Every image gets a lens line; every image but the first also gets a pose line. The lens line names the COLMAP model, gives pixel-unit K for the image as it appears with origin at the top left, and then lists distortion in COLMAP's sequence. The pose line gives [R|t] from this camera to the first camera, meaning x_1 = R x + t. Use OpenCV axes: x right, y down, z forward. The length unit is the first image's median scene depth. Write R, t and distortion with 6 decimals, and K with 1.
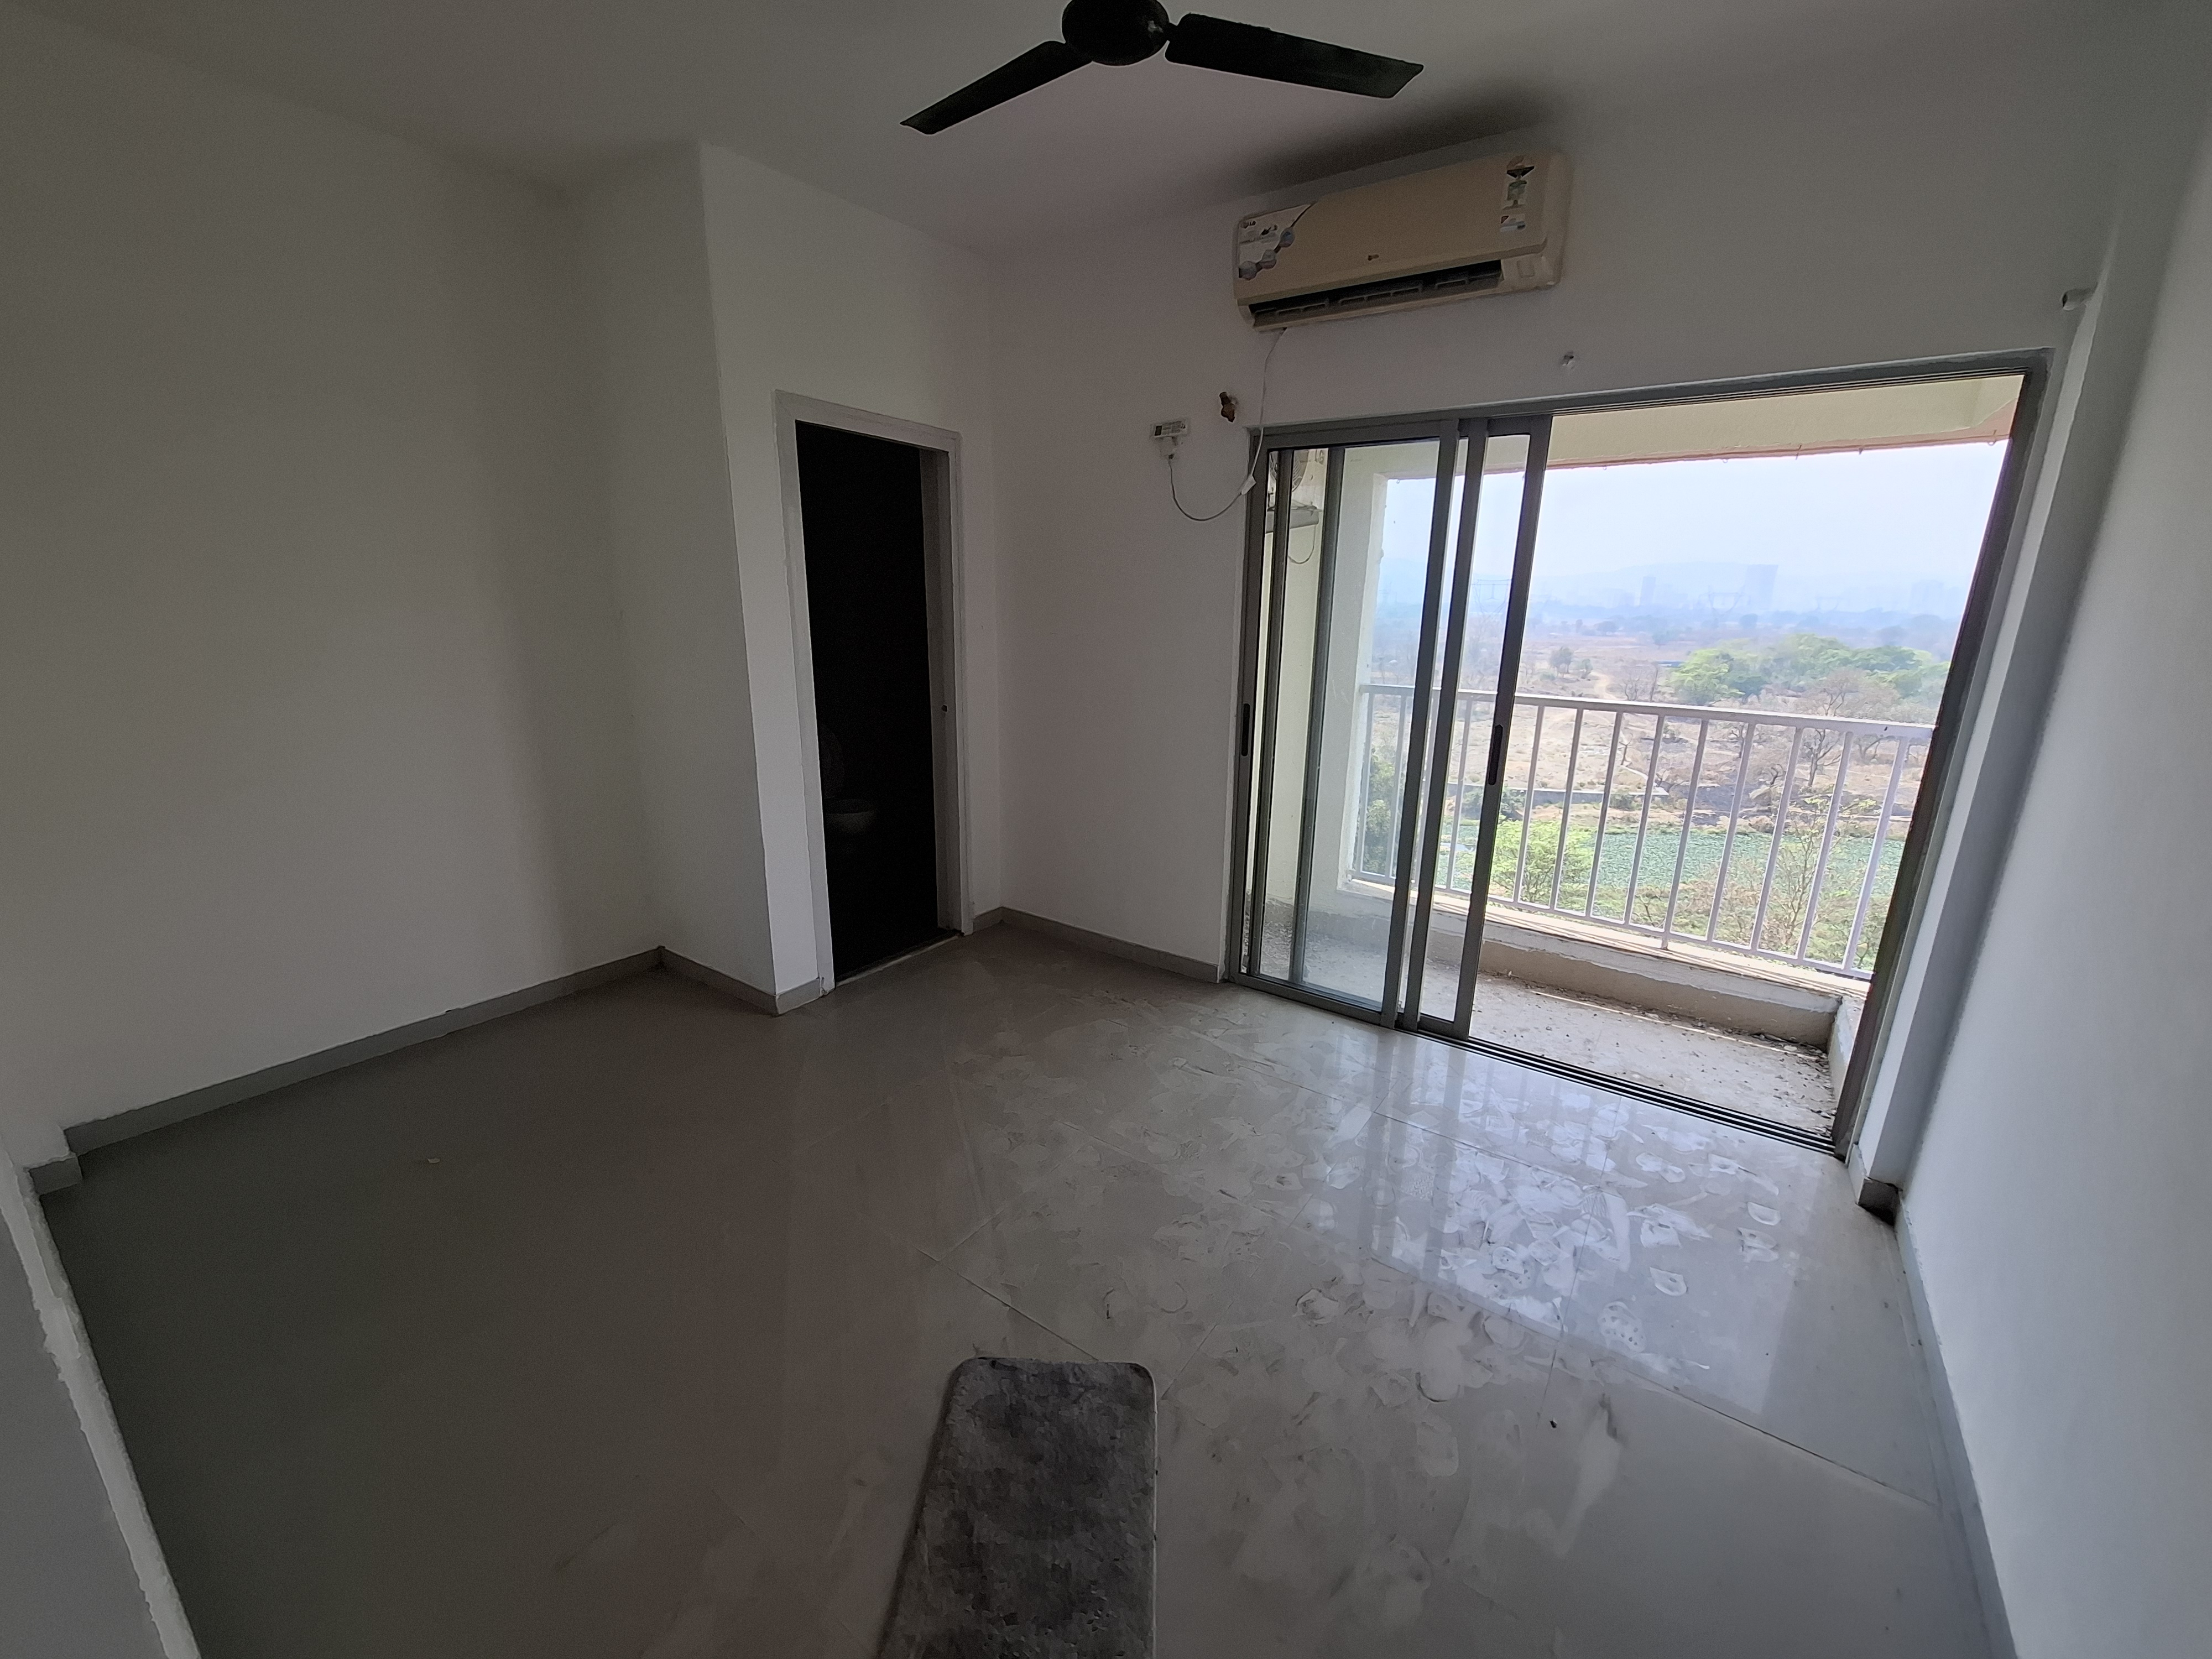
lens RADIAL K [[887.7, 0, 1106.0], [0, 887.7, 829.5], [0, 0, 1]] dist [0.027778, 0.000082]
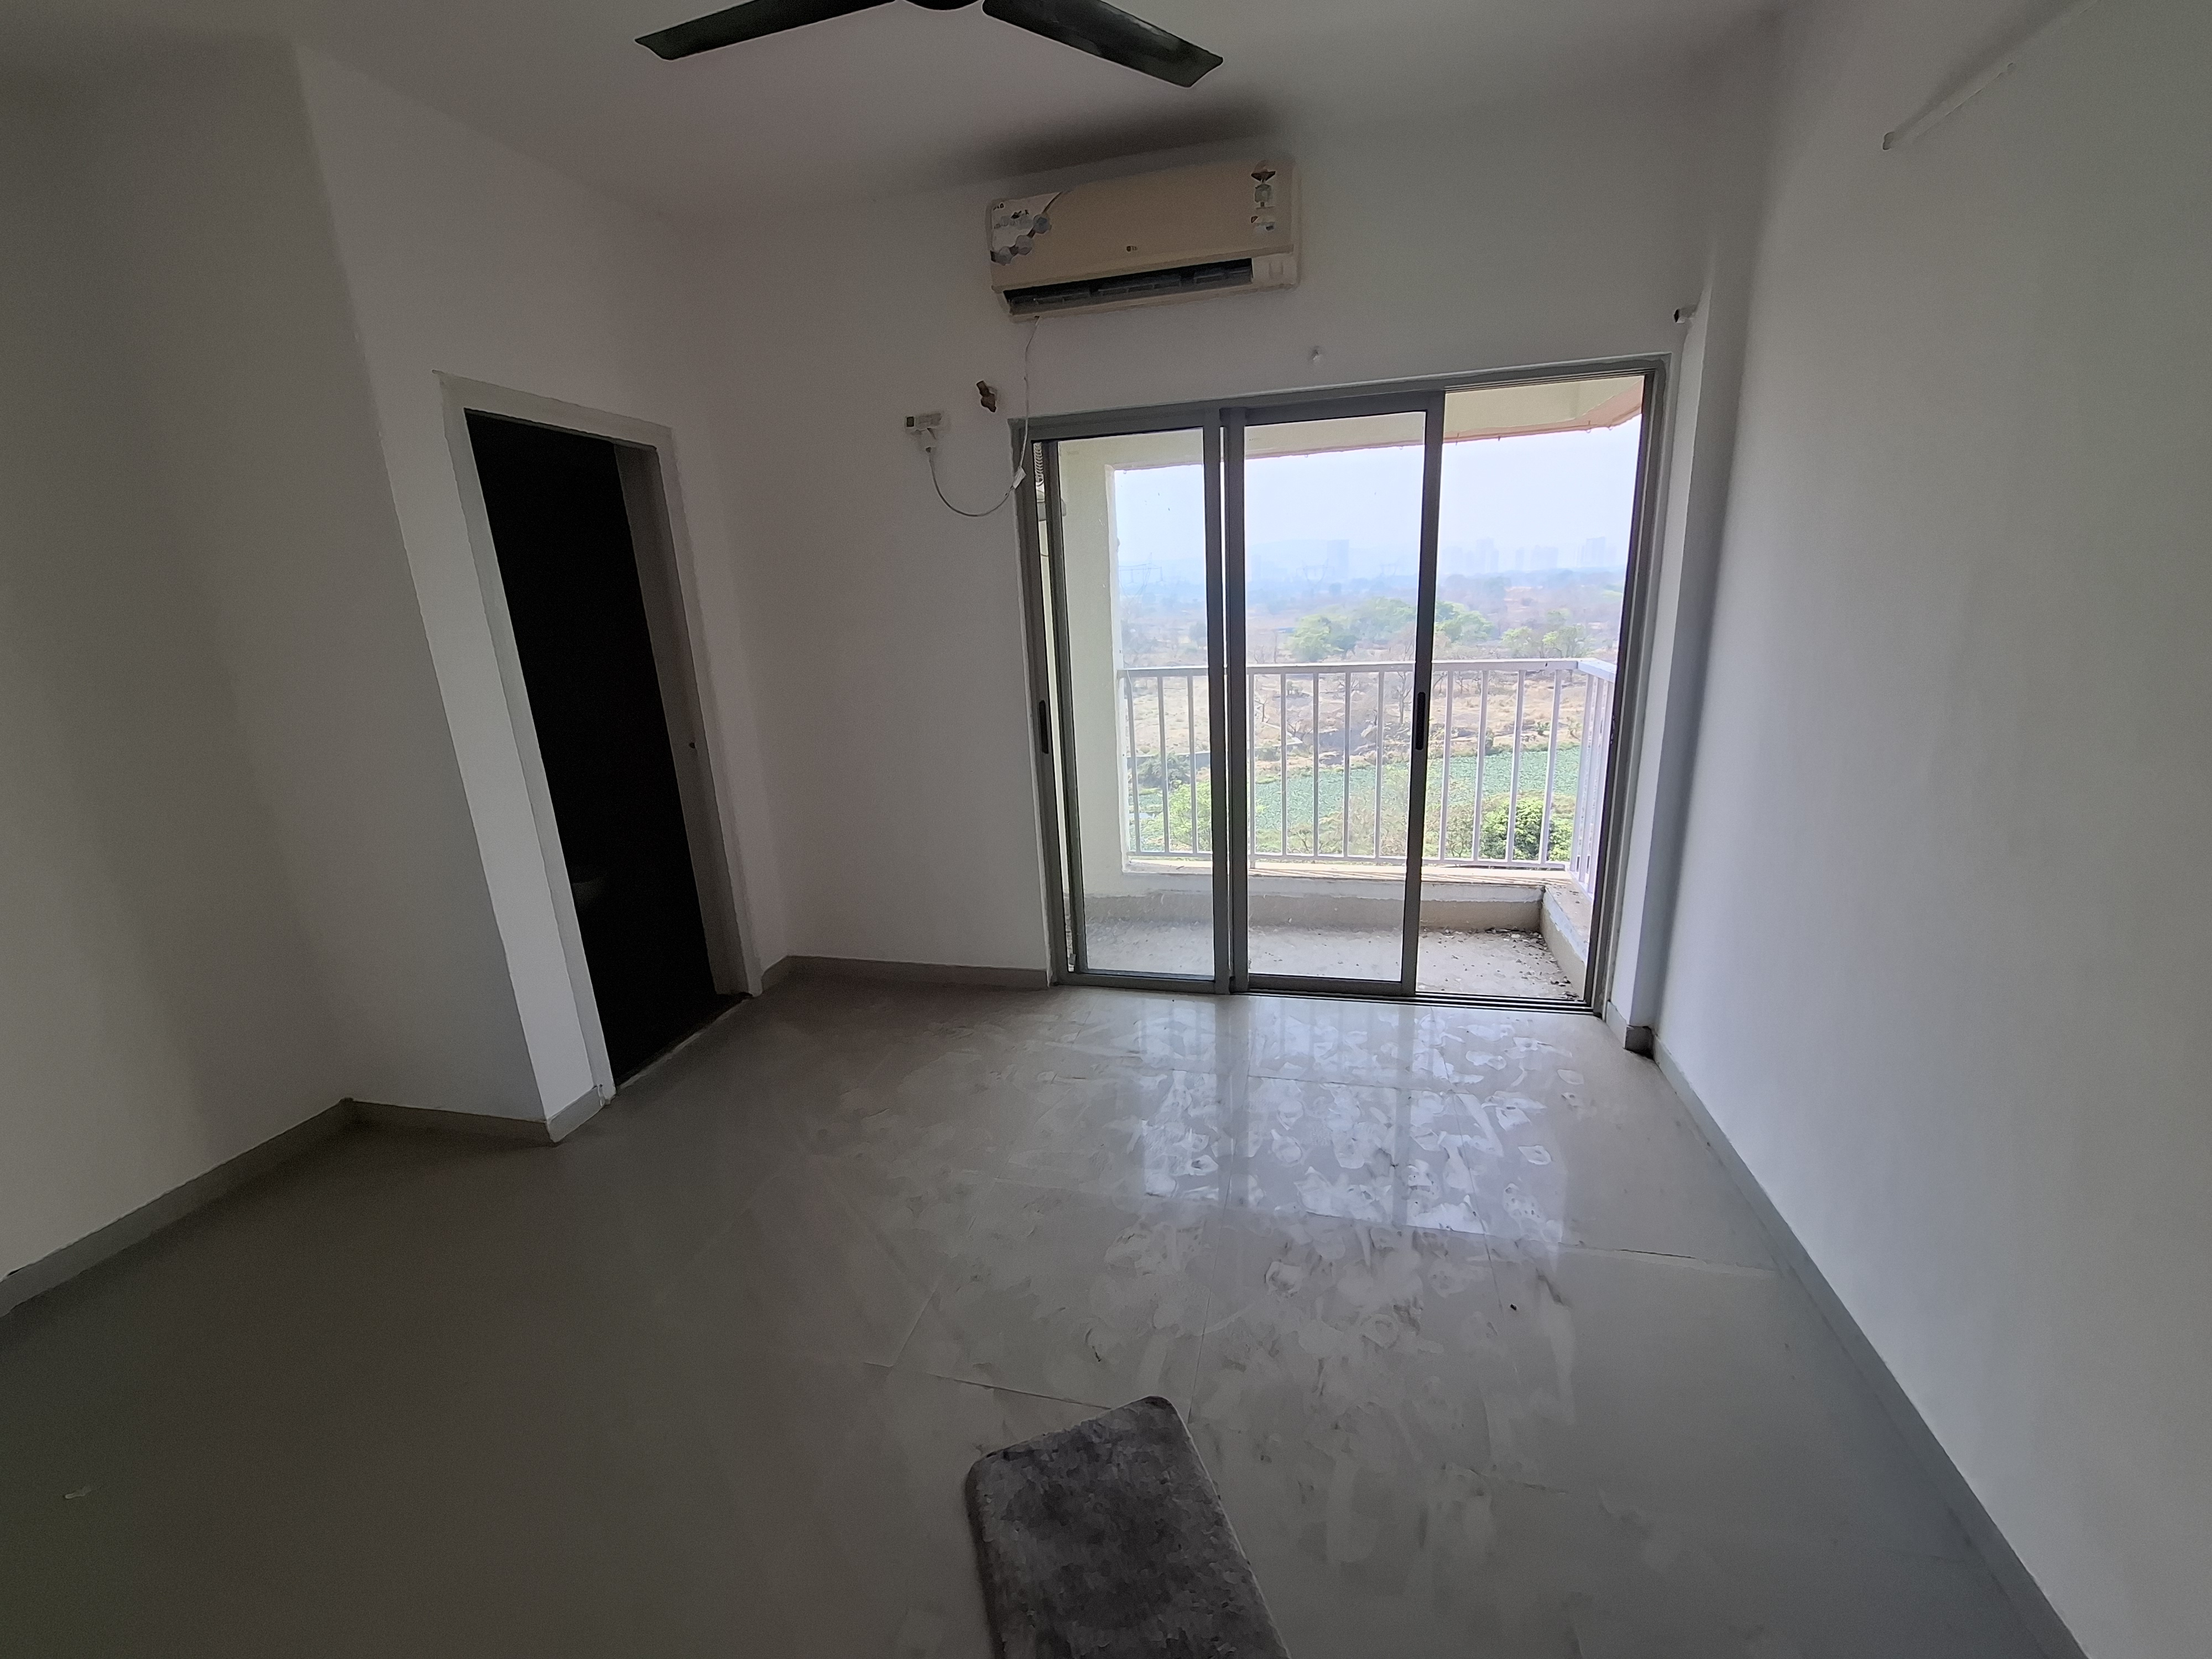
lens RADIAL K [[892.1, 0, 1106.0], [0, 892.1, 829.5], [0, 0, 1]] dist [0.018846, -0.000061]
pose [[0.931632, -0.159276, 0.326639, -0.154334], [0.159116, 0.986880, 0.027397, -0.022033], [-0.326717, 0.026449, 0.944752, 0.066661]]
